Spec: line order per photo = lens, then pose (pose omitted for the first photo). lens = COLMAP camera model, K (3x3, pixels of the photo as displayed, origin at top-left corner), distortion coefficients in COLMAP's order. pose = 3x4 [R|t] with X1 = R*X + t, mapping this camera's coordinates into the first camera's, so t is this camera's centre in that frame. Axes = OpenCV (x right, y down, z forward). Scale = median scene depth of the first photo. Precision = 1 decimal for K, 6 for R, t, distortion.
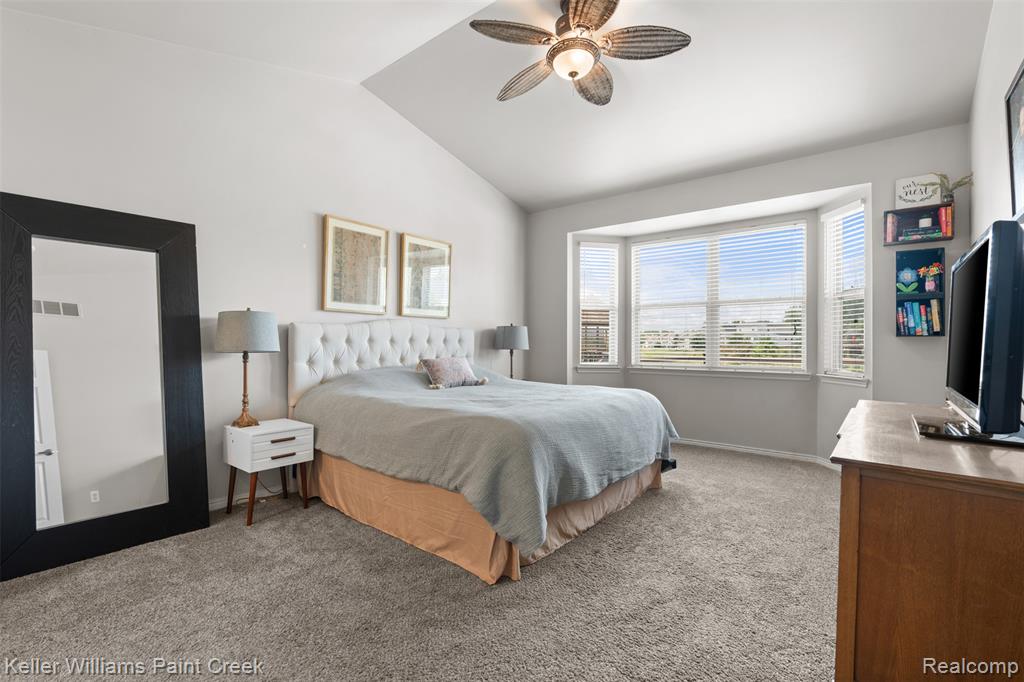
lens RADIAL K [[466.2, 0, 516.4], [0, 466.2, 338.2], [0, 0, 1]] dist [-0.003381, 0.000818]
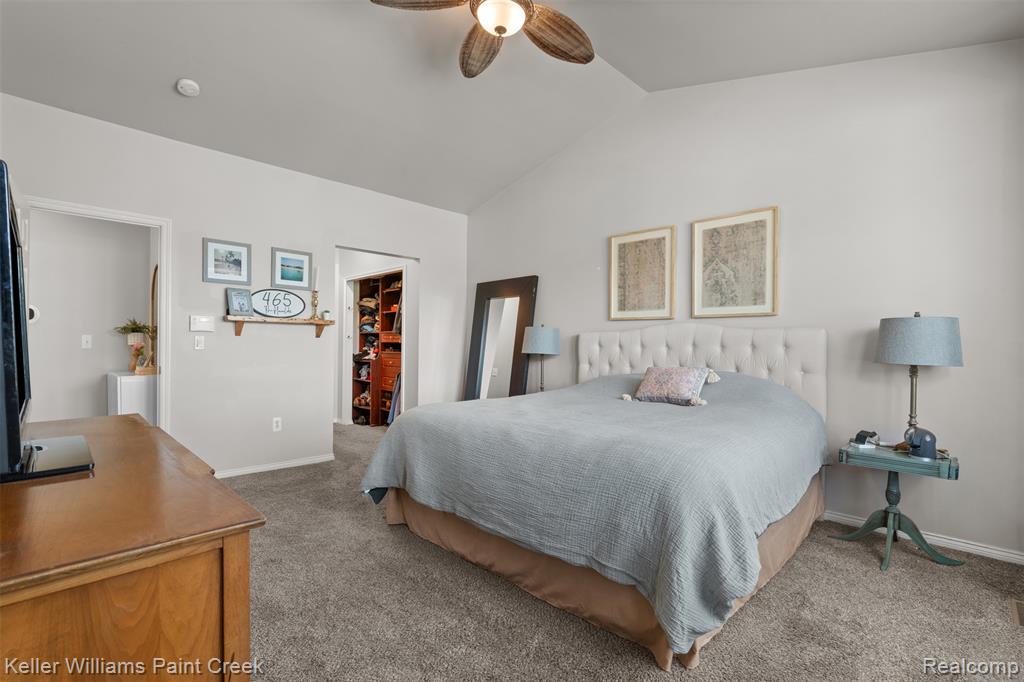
lens RADIAL K [[466.2, 0, 516.9], [0, 466.2, 349.7], [0, 0, 1]] dist [-0.003381, 0.000818]
pose [[-0.110929, -0.001324, -0.993827, 0.725761], [-0.003872, 0.999992, -0.000900, 0.014881], [0.993821, 0.003748, -0.110934, 0.861151]]
